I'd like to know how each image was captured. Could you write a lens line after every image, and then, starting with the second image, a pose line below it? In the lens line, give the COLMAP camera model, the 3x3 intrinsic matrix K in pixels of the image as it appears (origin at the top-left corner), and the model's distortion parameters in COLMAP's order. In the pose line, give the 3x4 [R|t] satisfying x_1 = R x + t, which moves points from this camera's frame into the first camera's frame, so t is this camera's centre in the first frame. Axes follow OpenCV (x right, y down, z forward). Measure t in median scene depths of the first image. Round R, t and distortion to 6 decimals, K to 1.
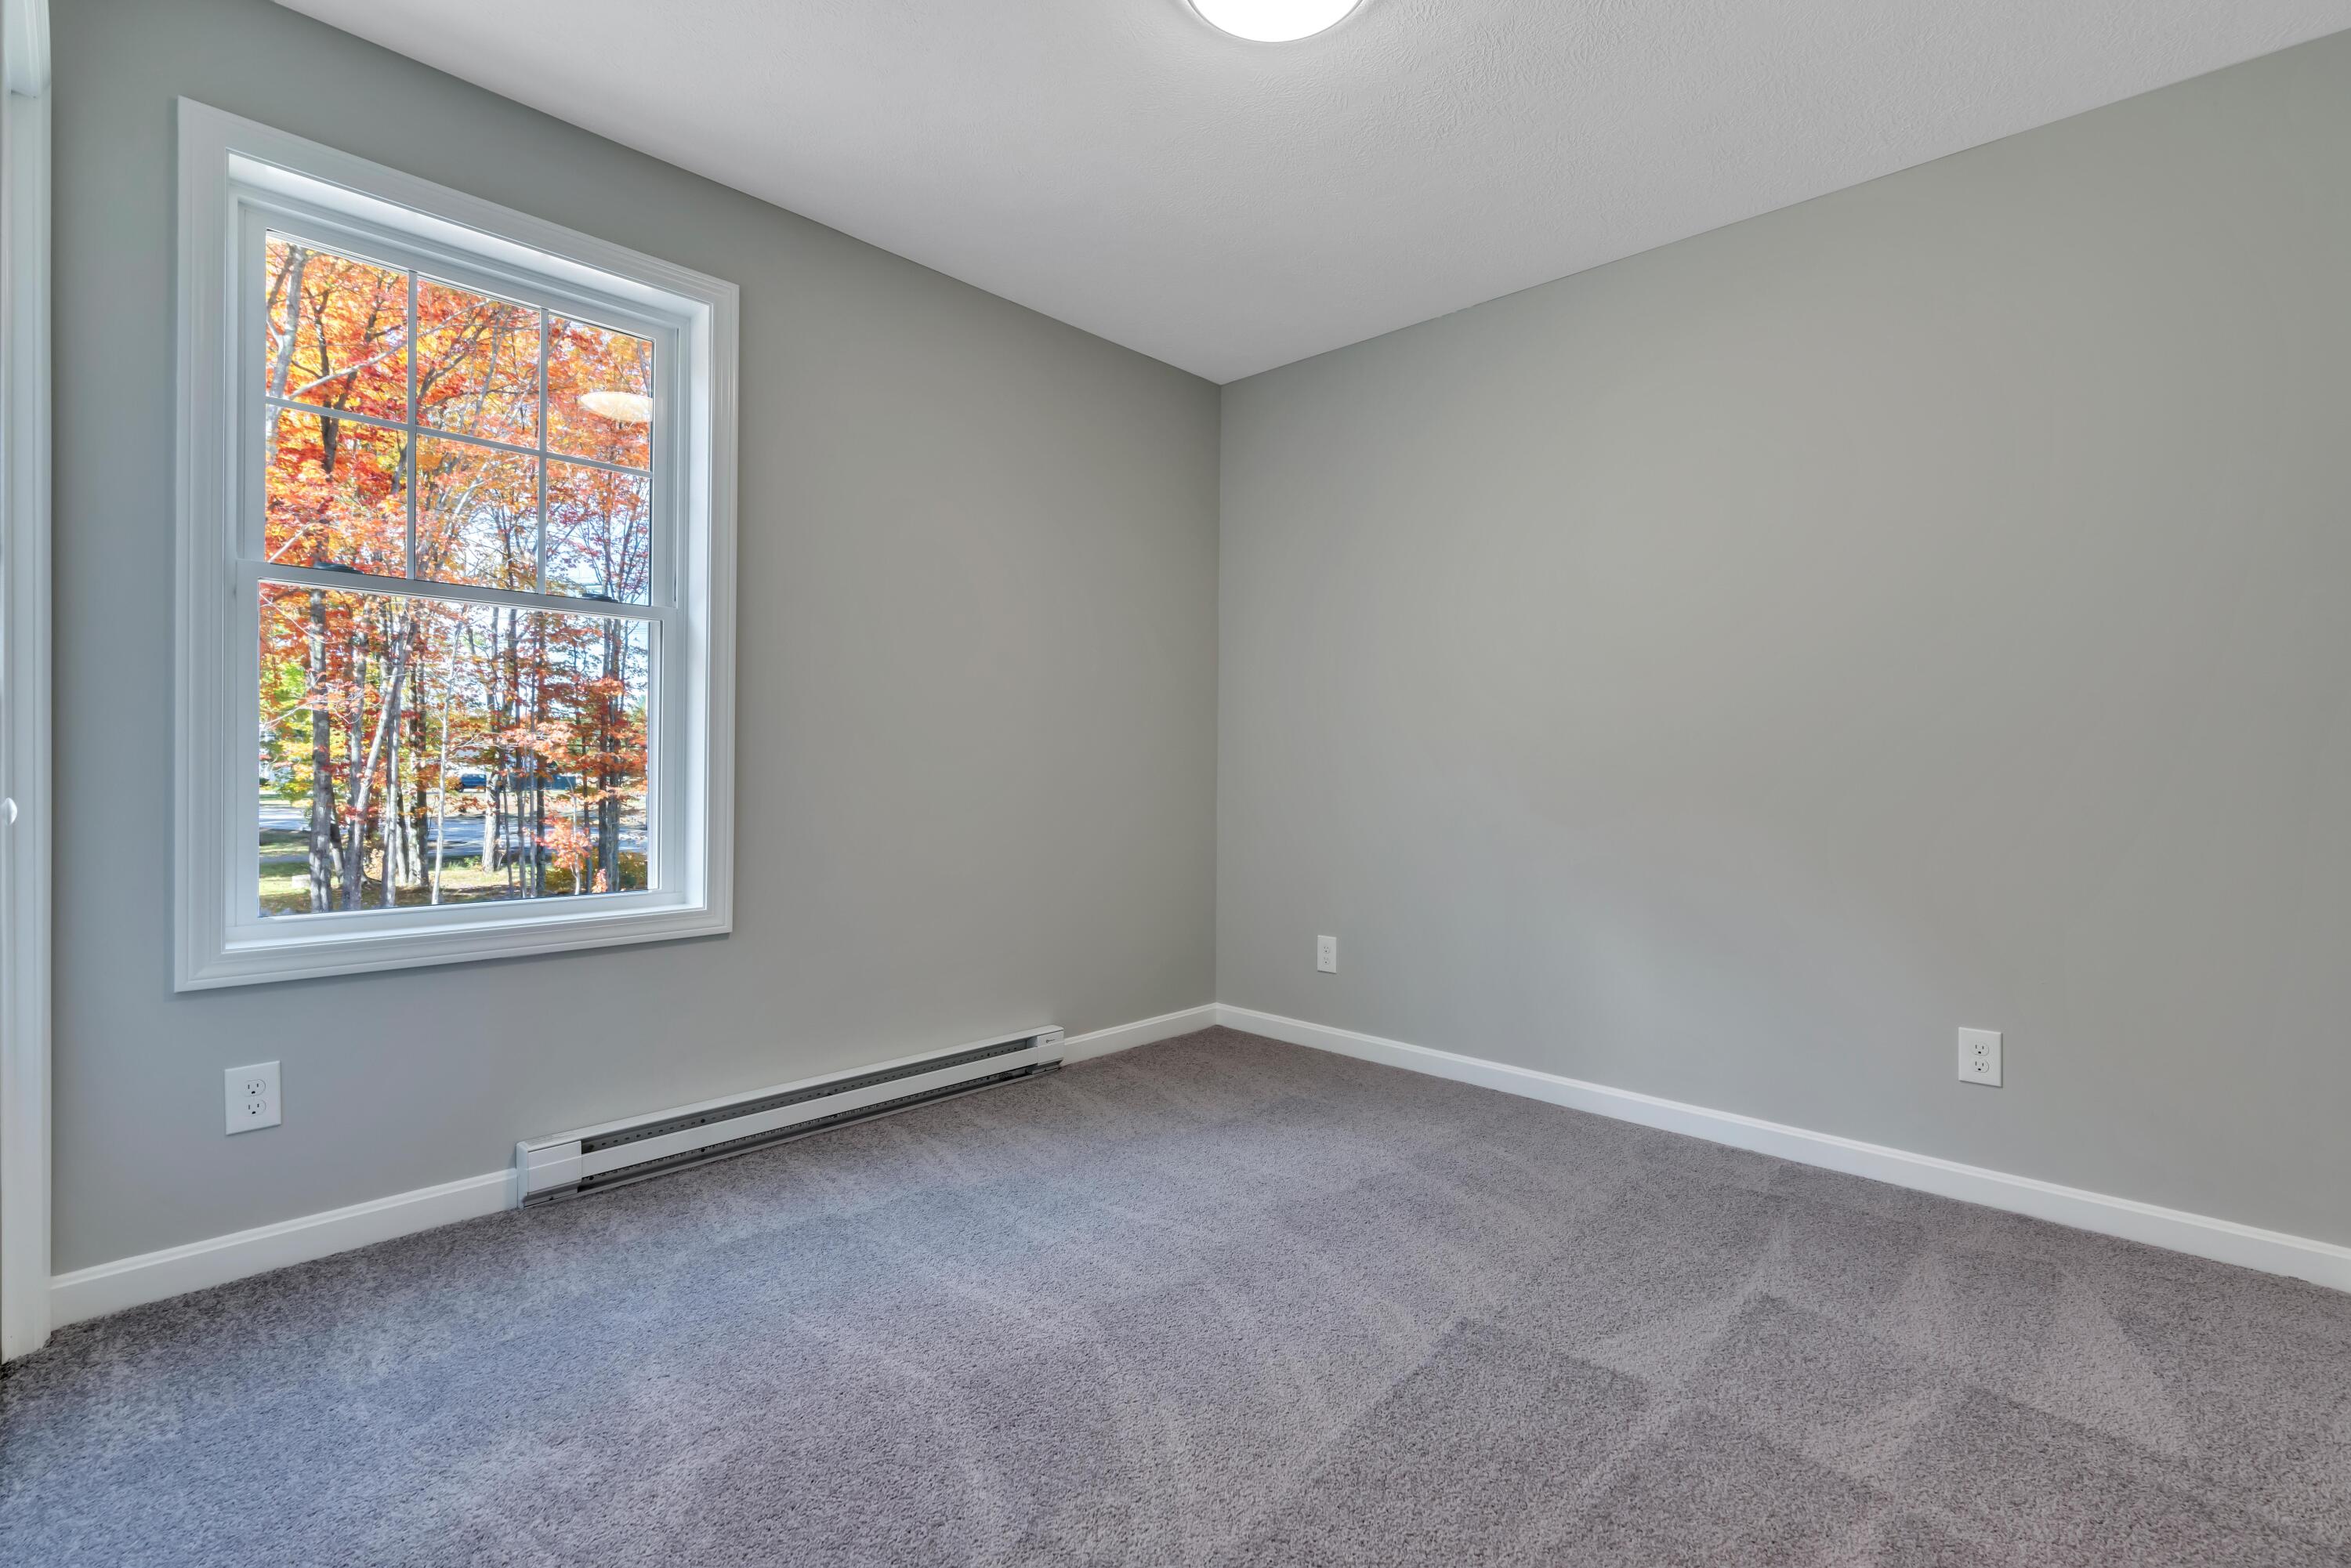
lens RADIAL K [[1046.3, 0, 1191.4], [0, 1046.3, 775.5], [0, 0, 1]] dist [-0.017470, 0.007419]
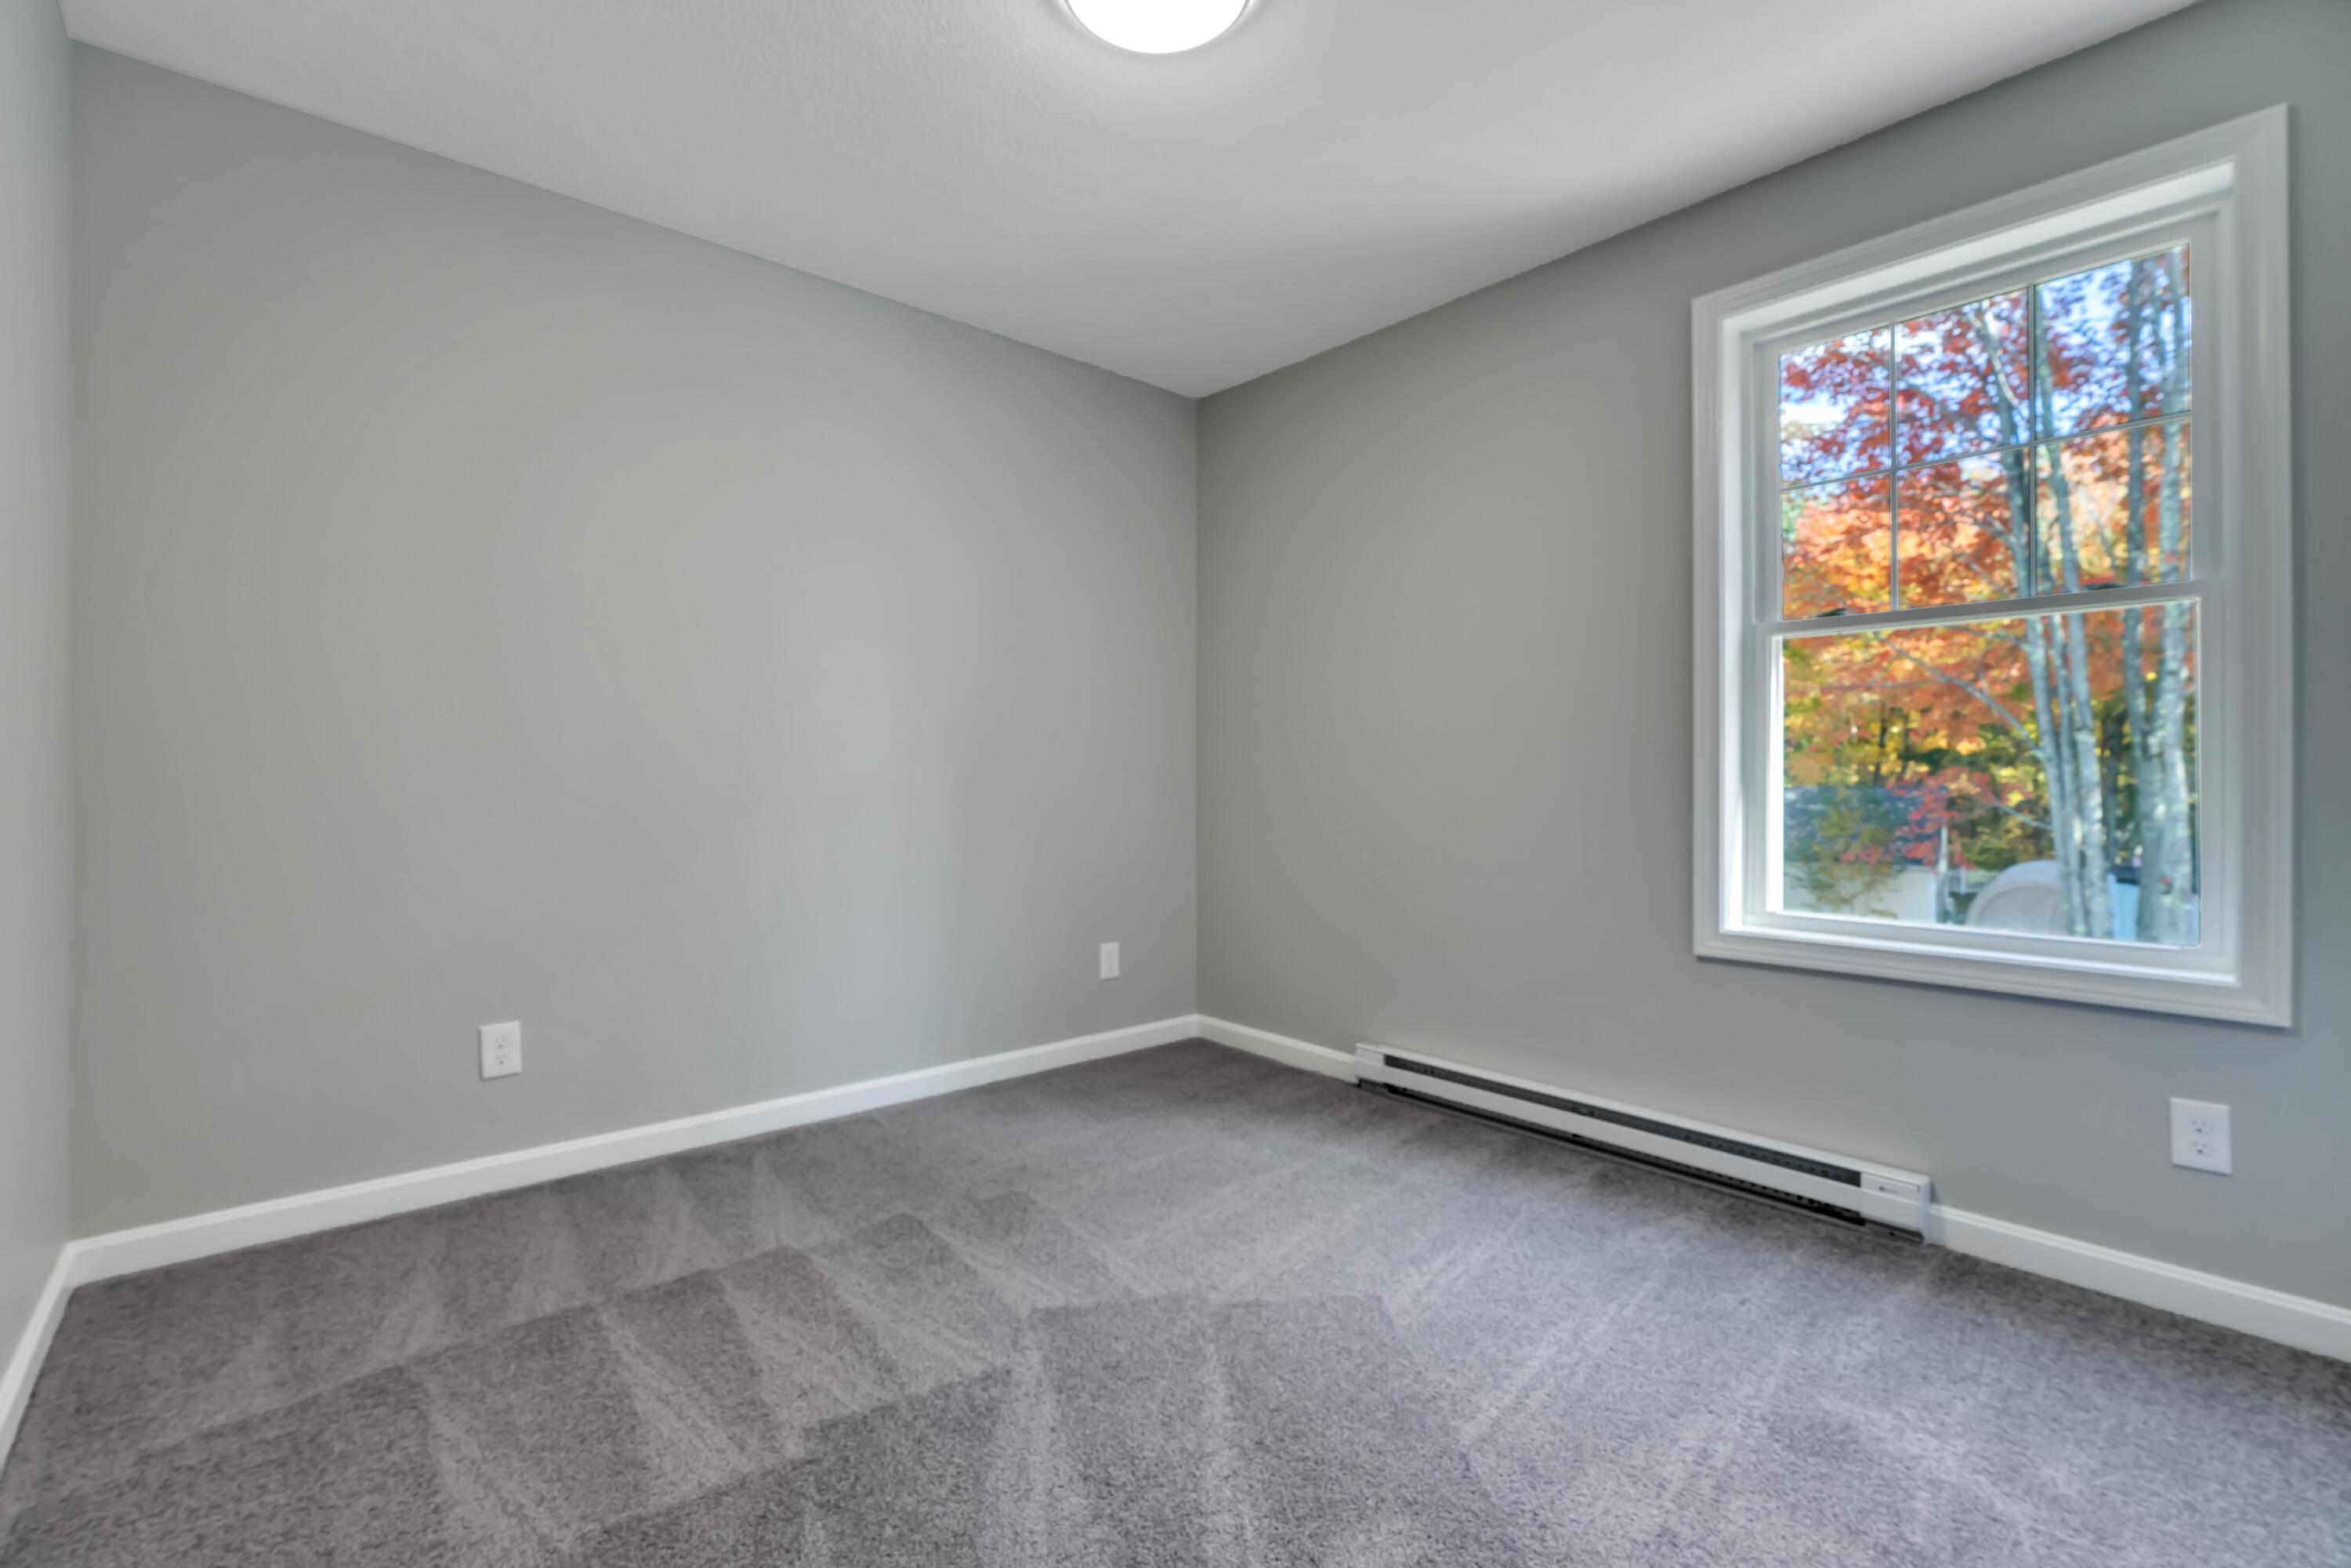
lens RADIAL K [[1046.3, 0, 1191.4], [0, 1046.3, 775.5], [0, 0, 1]] dist [-0.017470, 0.007419]
pose [[-0.093618, -0.011297, -0.995544, 0.611660], [-0.013892, 0.999853, -0.010039, -0.001763], [0.995511, 0.012890, -0.093762, 0.645984]]
